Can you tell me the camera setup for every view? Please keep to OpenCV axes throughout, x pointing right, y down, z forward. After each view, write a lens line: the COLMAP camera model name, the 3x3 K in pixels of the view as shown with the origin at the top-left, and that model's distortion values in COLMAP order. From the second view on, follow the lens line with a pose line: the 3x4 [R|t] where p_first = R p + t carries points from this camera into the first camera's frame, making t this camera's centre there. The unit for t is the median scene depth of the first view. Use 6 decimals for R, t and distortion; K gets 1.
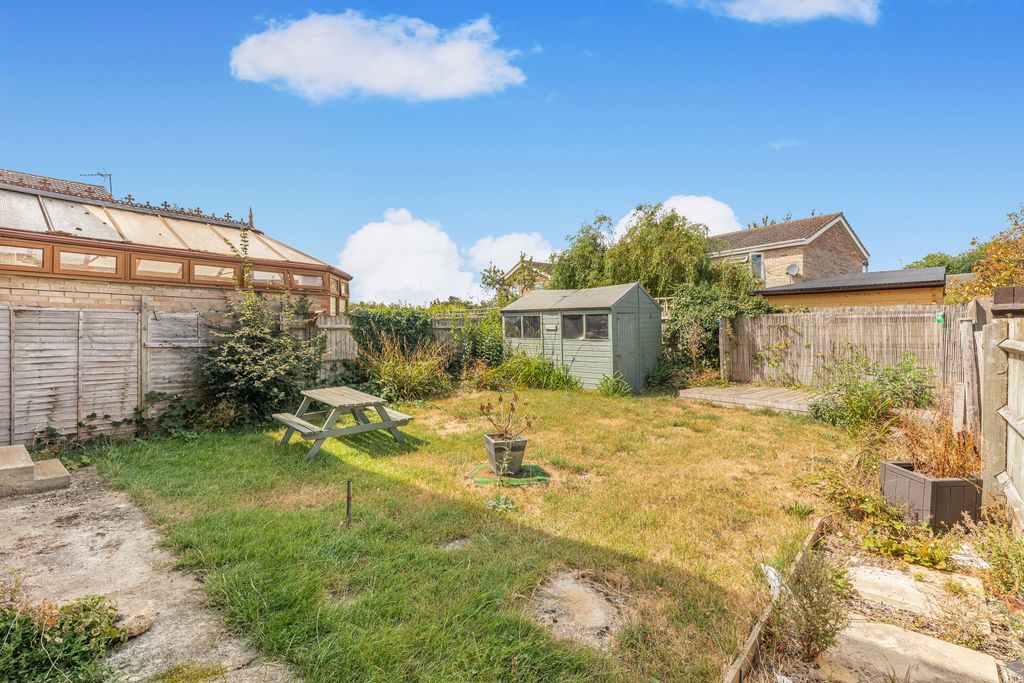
lens RADIAL K [[452.7, 0, 512.0], [0, 452.7, 341.5], [0, 0, 1]] dist [0.002935, 0.000174]
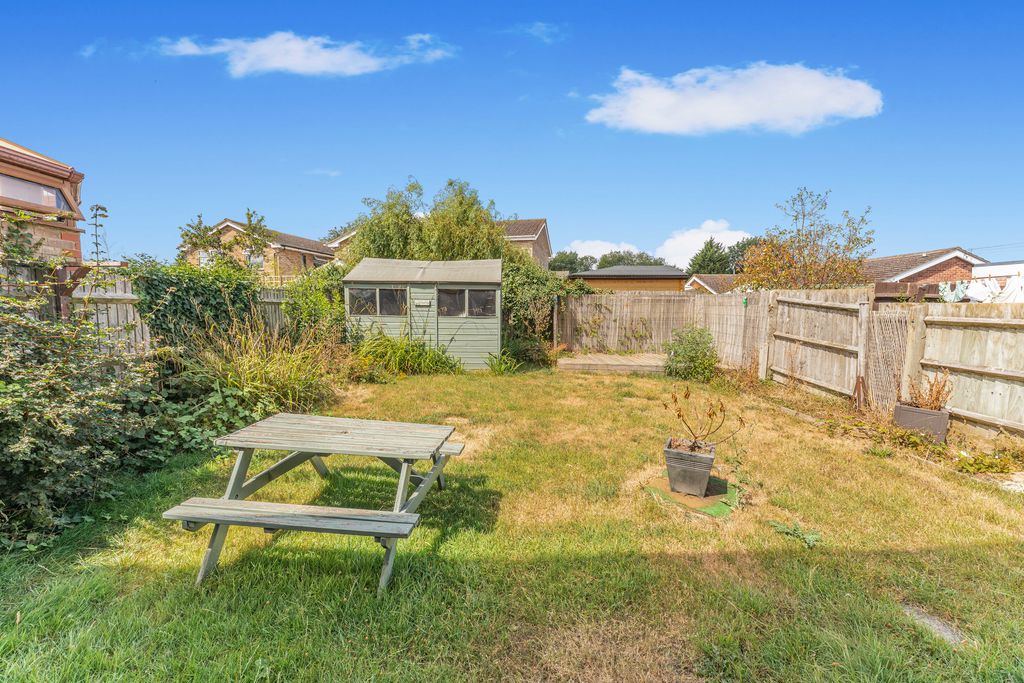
lens RADIAL K [[403.9, 0, 512.0], [0, 403.9, 341.5], [0, 0, 1]] dist [0.000552, -0.000050]
pose [[0.738754, -0.050589, 0.672074, -0.327589], [0.008783, 0.997817, 0.065454, -0.007084], [-0.673918, -0.042452, 0.737586, 0.329352]]
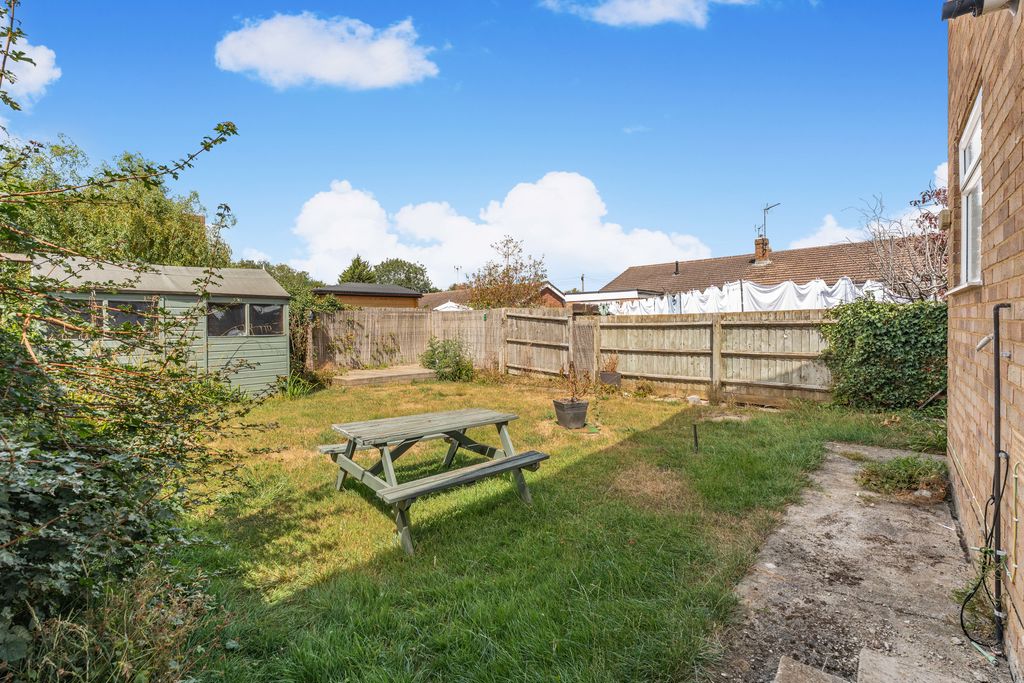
lens RADIAL K [[440.2, 0, 512.0], [0, 440.2, 341.5], [0, 0, 1]] dist [-0.000763, -0.000117]
pose [[0.014772, -0.037443, 0.999190, -0.591893], [0.040240, 0.998511, 0.036823, -0.004004], [-0.999081, 0.039663, 0.016257, 0.534220]]
